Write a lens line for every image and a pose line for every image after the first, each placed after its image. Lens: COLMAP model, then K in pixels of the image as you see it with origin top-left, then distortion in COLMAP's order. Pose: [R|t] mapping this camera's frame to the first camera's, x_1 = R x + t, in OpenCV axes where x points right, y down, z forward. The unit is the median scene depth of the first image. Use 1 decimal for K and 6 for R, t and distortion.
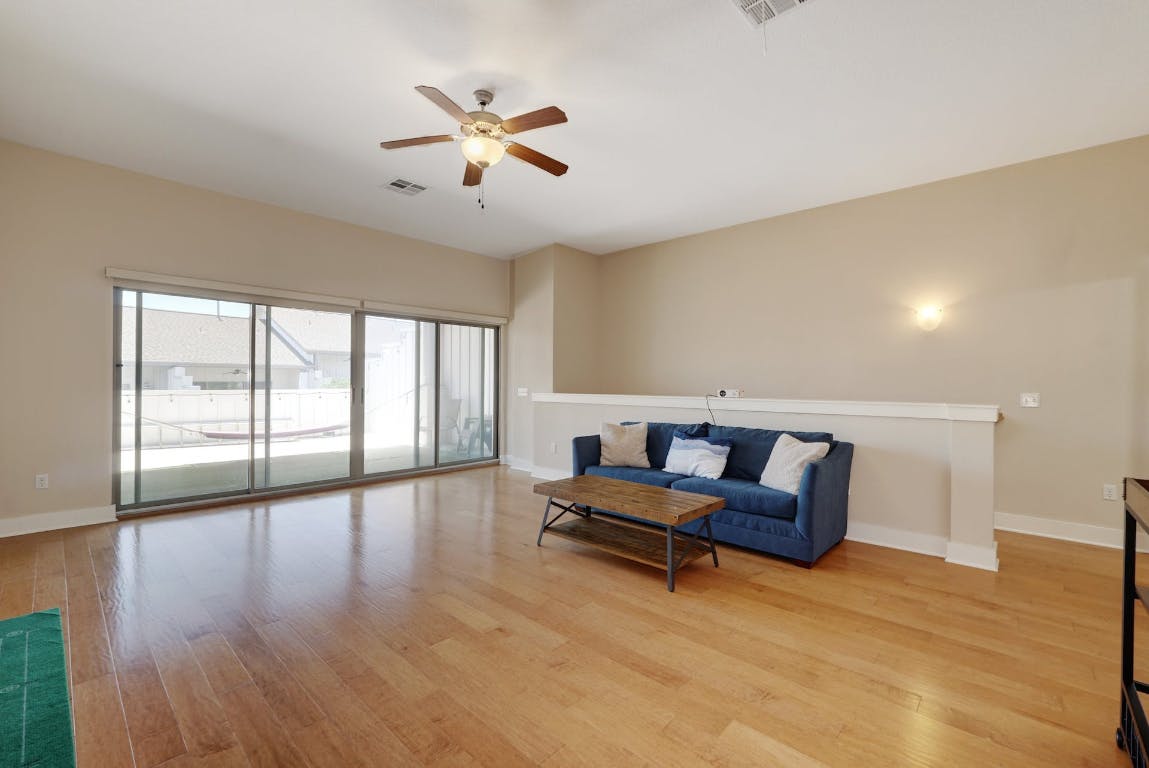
lens RADIAL K [[490.7, 0, 572.6], [0, 490.7, 384.0], [0, 0, 1]] dist [-0.012103, 0.003478]
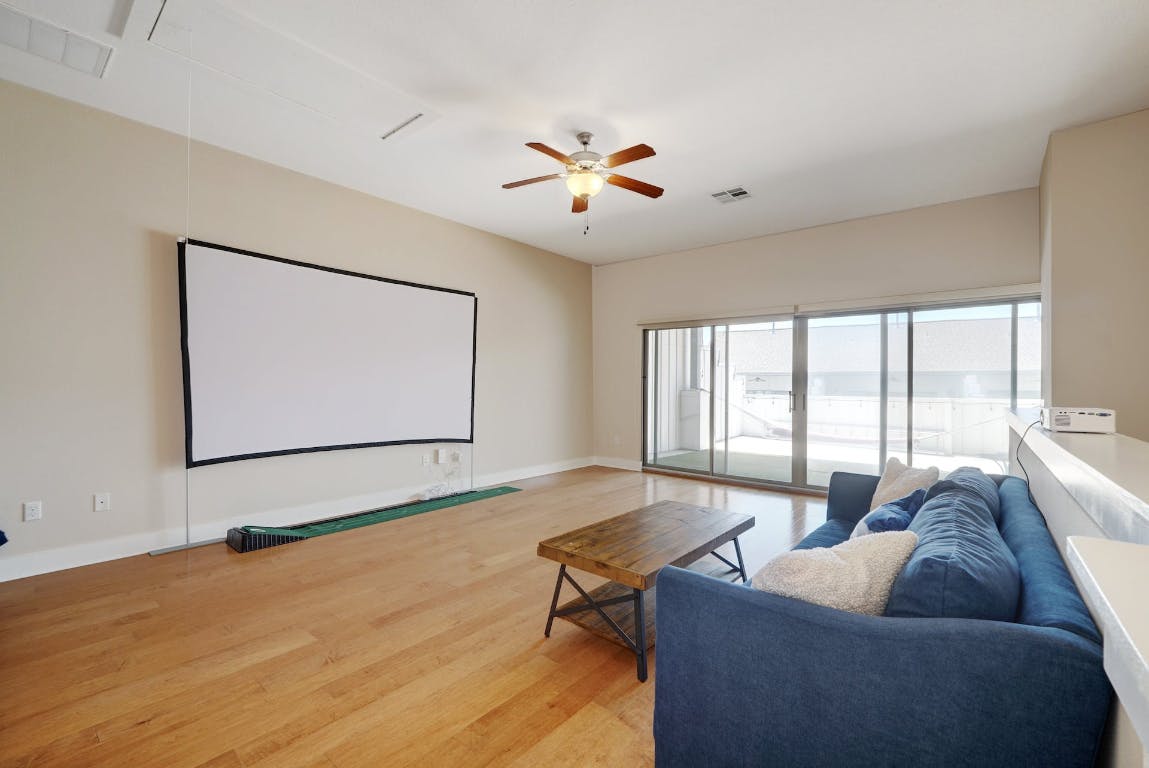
lens RADIAL K [[490.7, 0, 571.1], [0, 490.7, 381.0], [0, 0, 1]] dist [-0.012103, 0.003478]
pose [[0.048166, -0.012852, -0.998757, 0.651454], [-0.013390, 0.999819, -0.013511, 0.001346], [0.998750, 0.014025, 0.047985, 0.623824]]
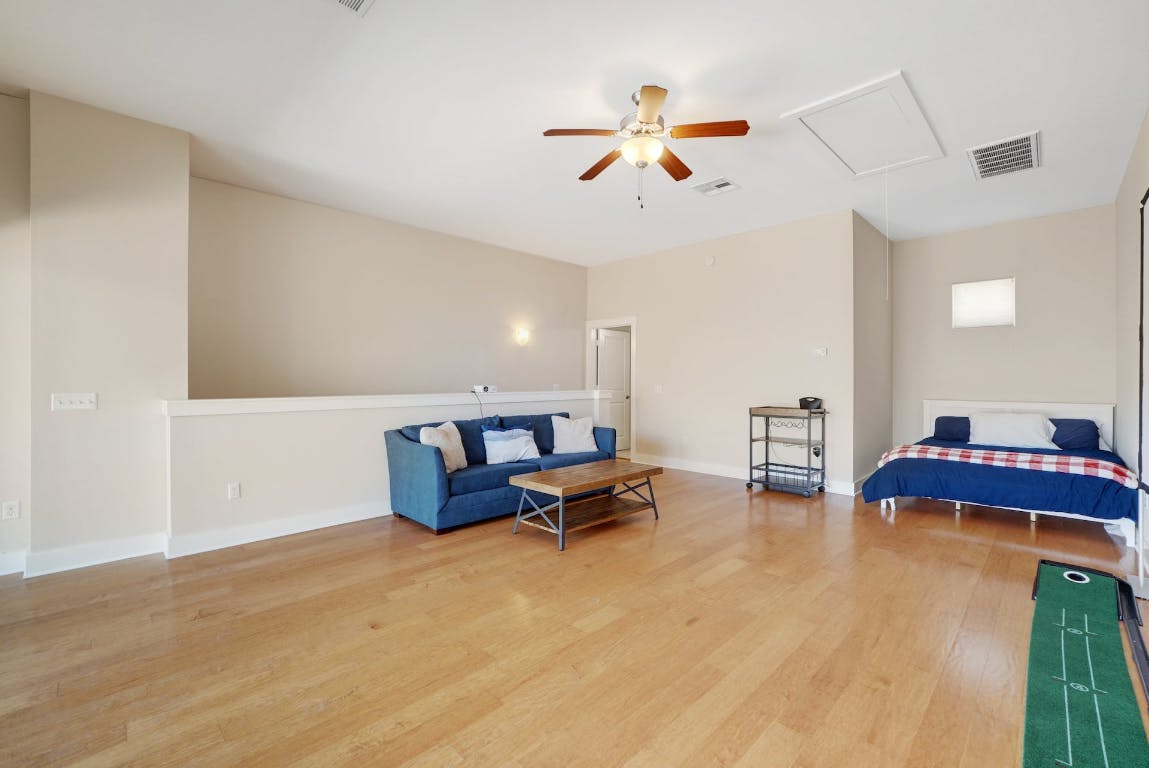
lens RADIAL K [[490.7, 0, 574.2], [0, 490.7, 383.1], [0, 0, 1]] dist [-0.012103, 0.003478]
pose [[0.026266, -0.014941, 0.999543, -0.822779], [0.004583, 0.999880, 0.014826, -0.010286], [-0.999644, 0.004192, 0.026332, 0.765478]]
